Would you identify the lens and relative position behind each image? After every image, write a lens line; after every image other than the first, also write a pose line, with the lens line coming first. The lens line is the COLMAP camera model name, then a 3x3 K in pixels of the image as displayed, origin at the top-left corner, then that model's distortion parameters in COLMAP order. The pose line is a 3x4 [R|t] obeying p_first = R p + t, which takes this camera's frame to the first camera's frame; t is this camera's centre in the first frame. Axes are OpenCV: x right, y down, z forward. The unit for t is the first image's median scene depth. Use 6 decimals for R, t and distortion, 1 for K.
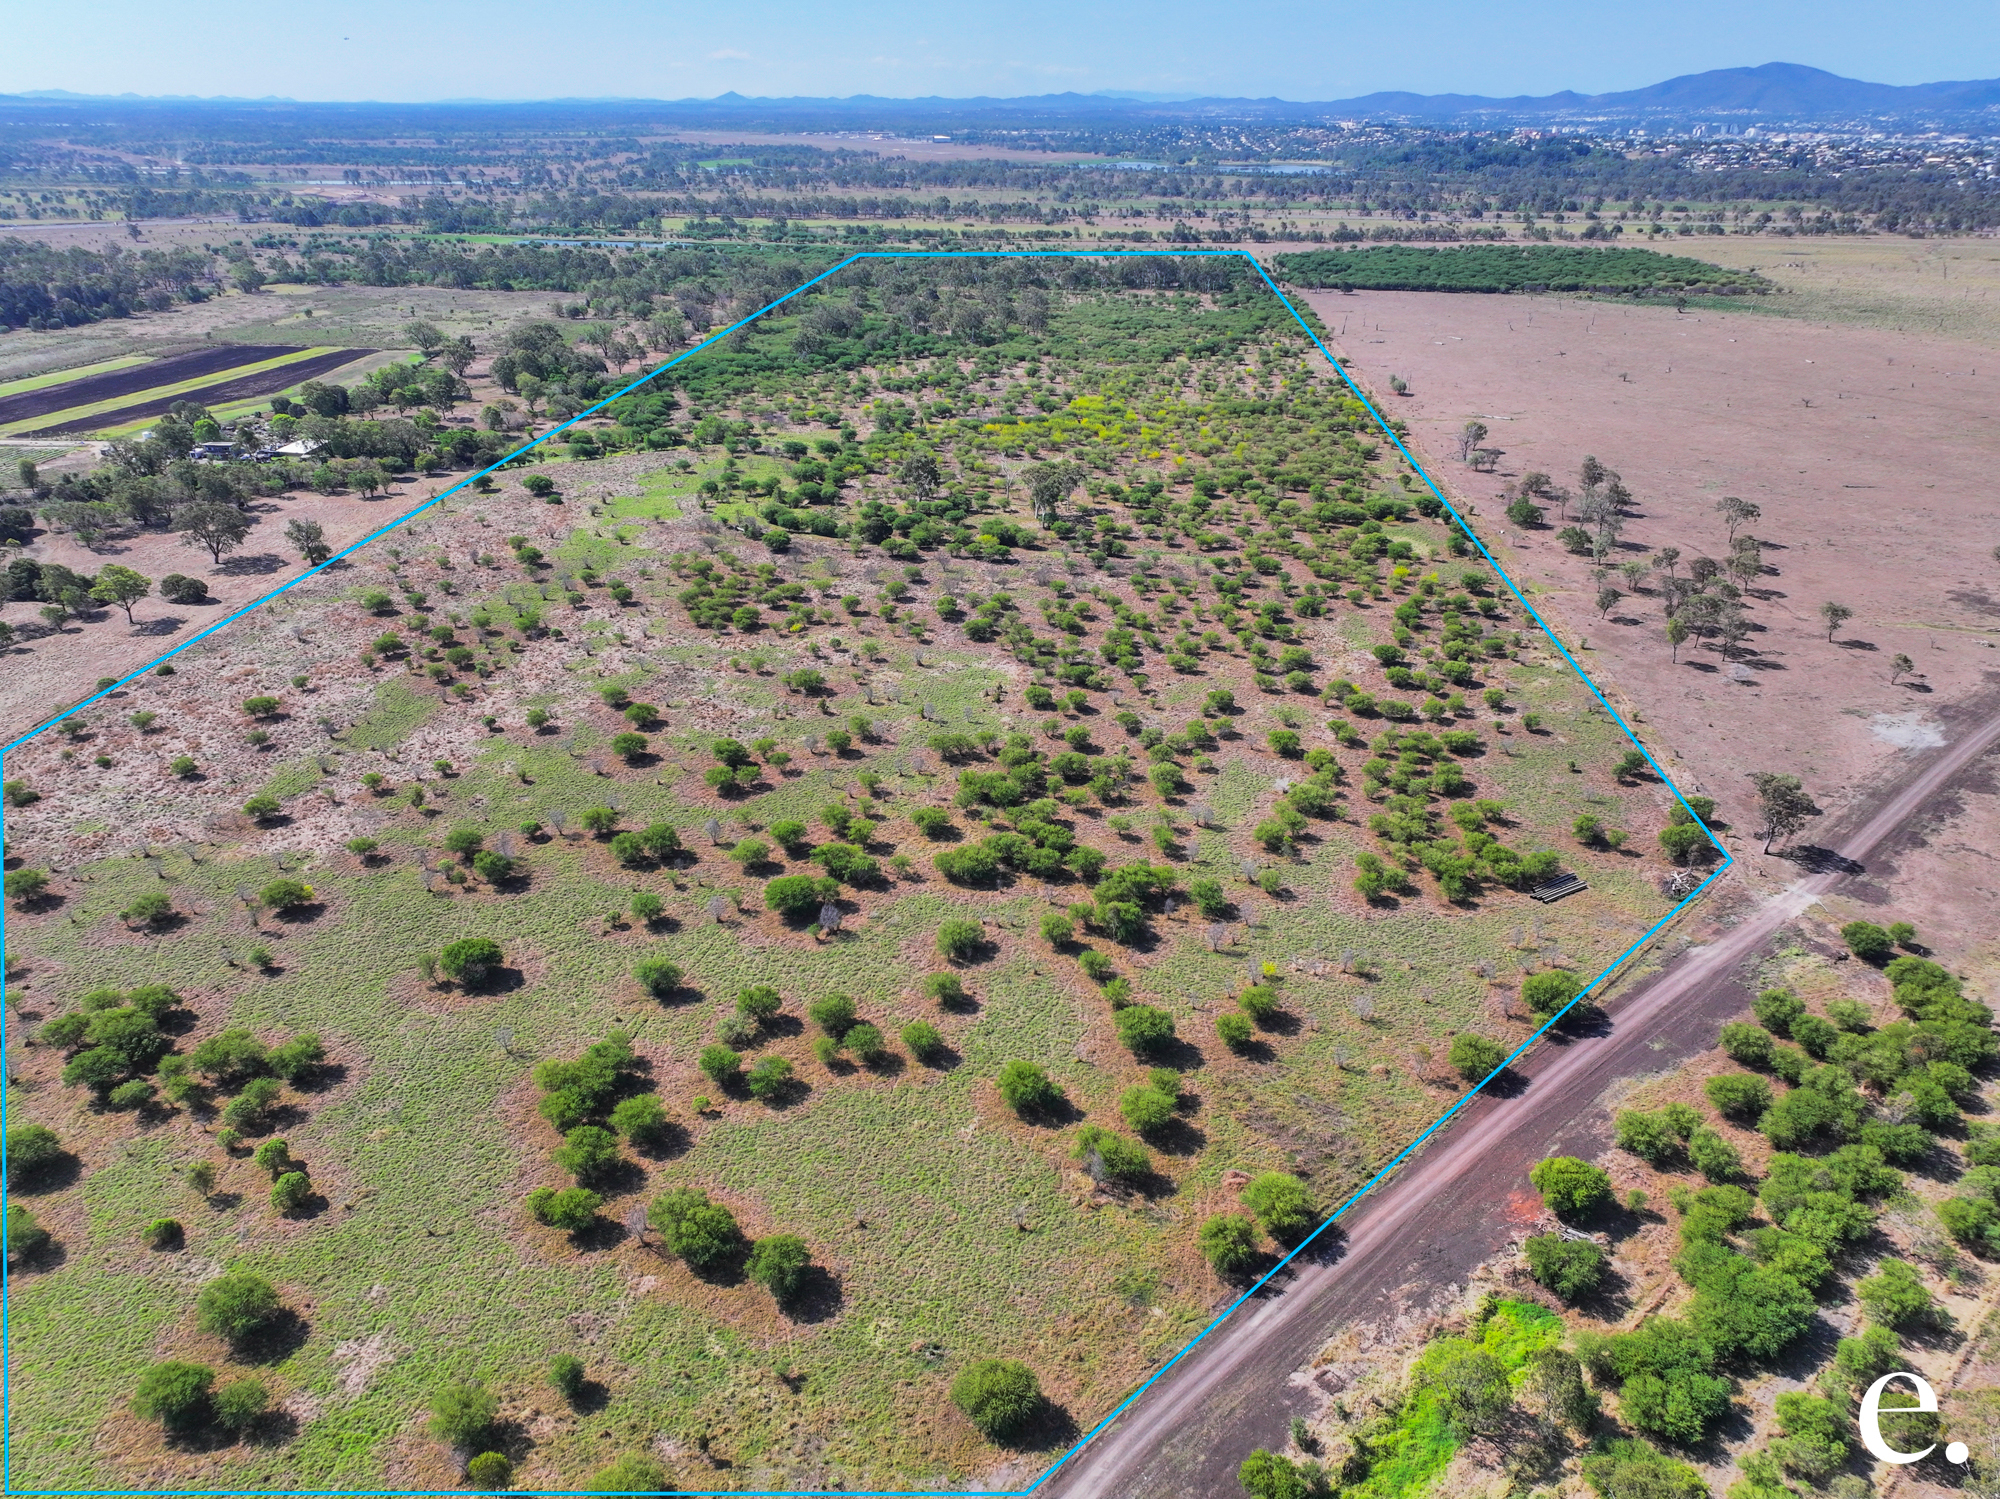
lens RADIAL K [[1395.7, 0, 1000.0], [0, 1395.7, 749.5], [0, 0, 1]] dist [0.001279, 0.022707]
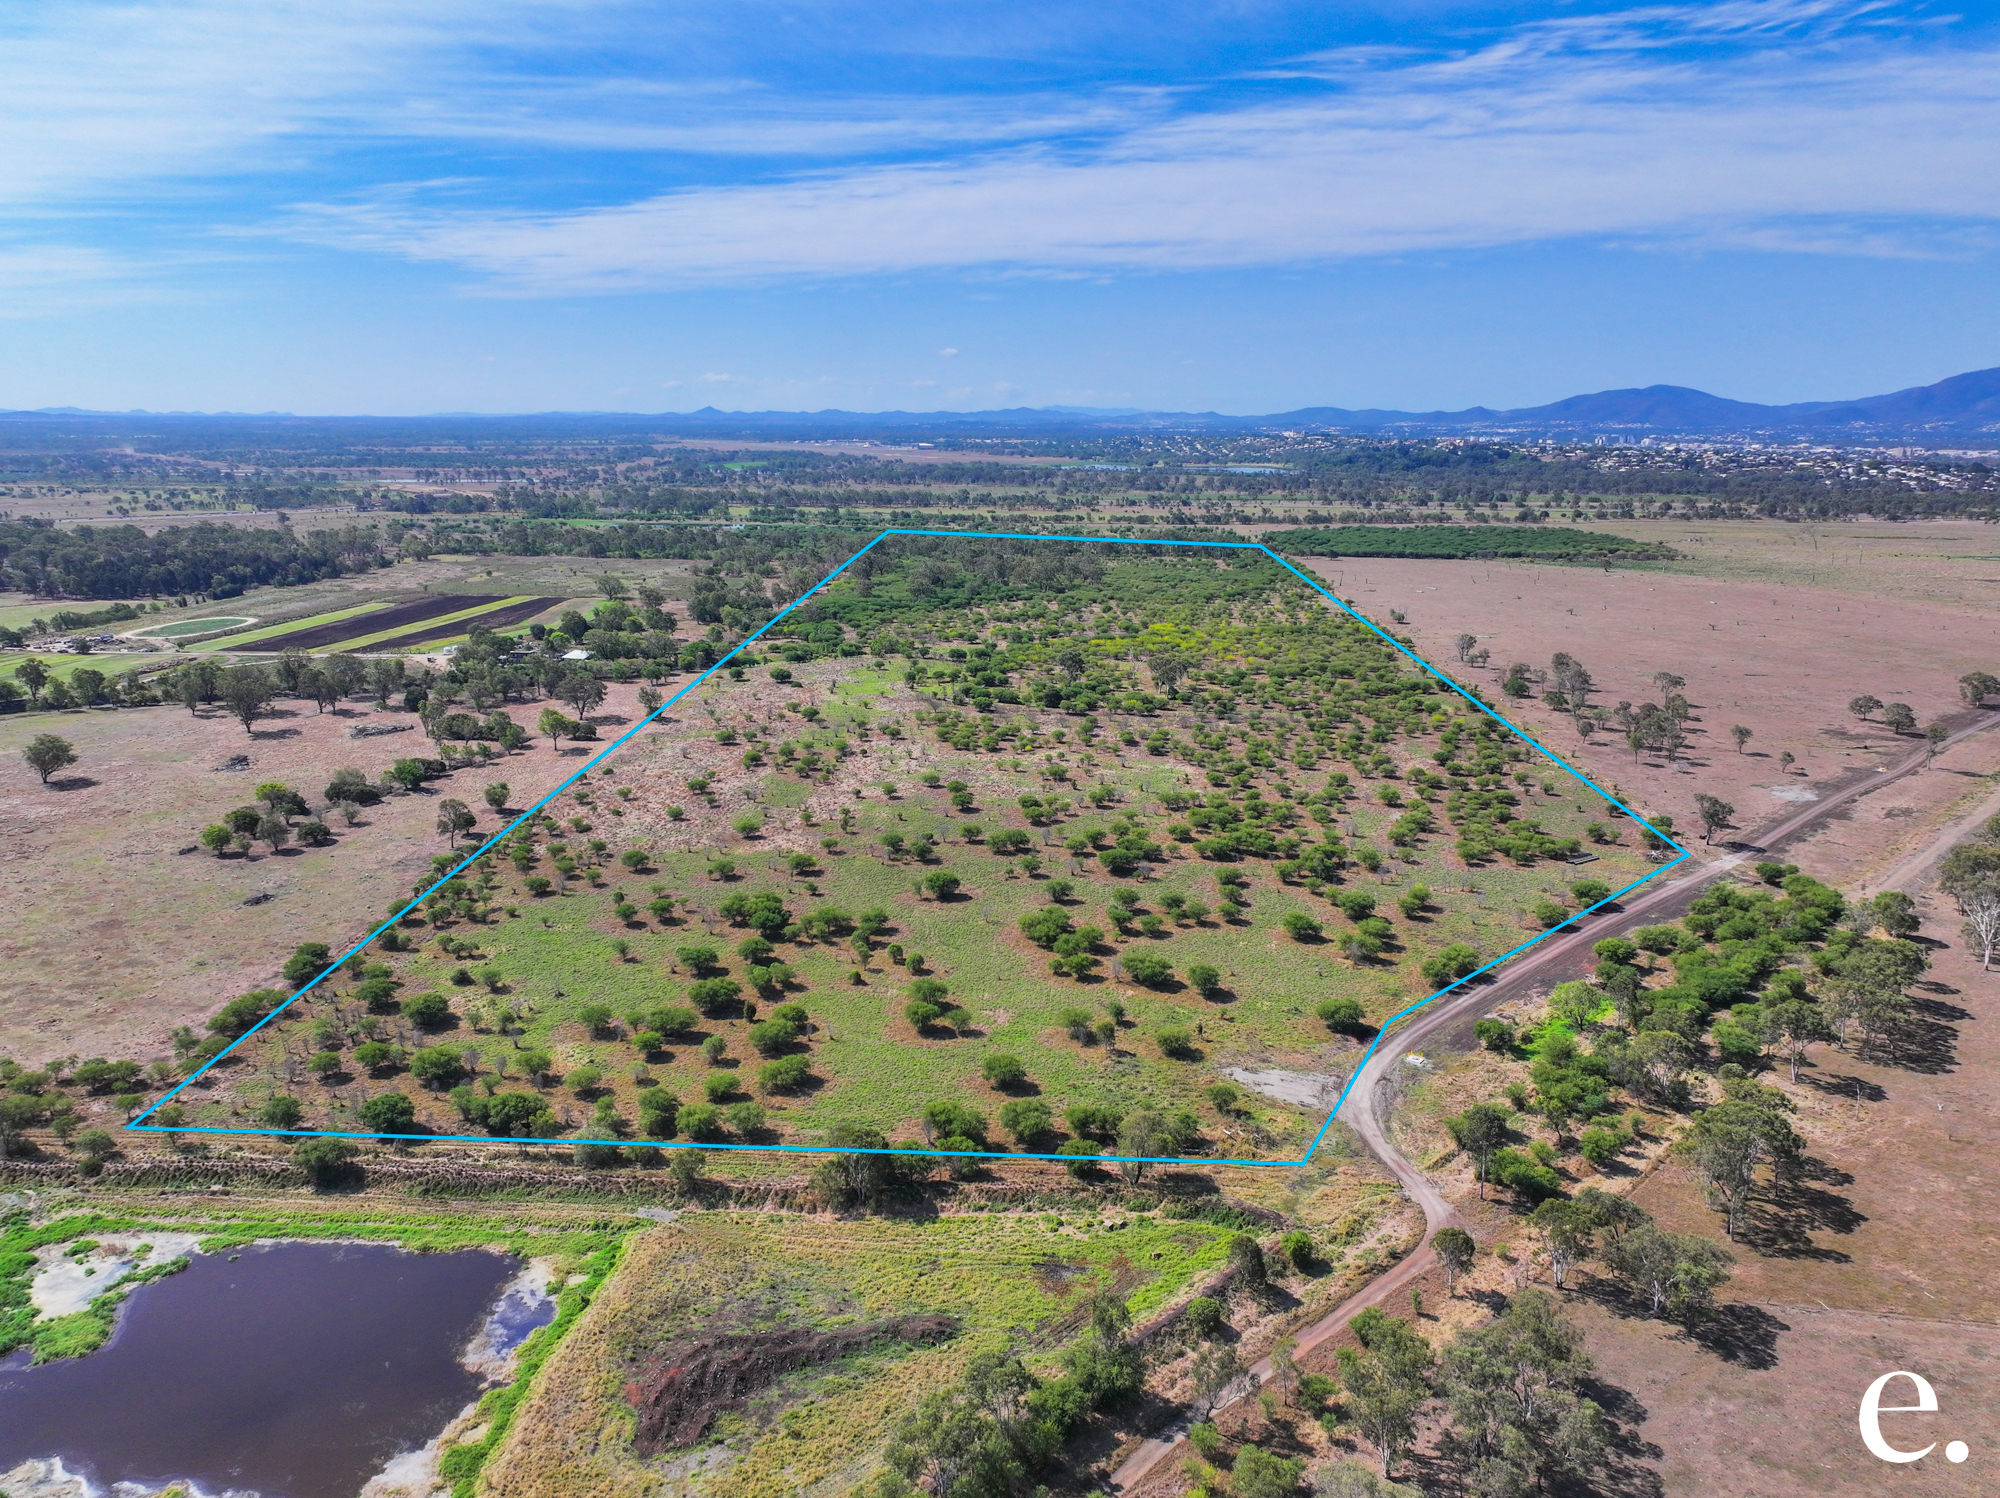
lens RADIAL K [[1407.1, 0, 1000.0], [0, 1407.1, 749.0], [0, 0, 1]] dist [0.014311, 0.003560]
pose [[0.999384, -0.007364, 0.034311, -0.062893], [0.014094, 0.979640, -0.200268, 0.056651], [-0.032138, 0.200628, 0.979140, -0.115017]]
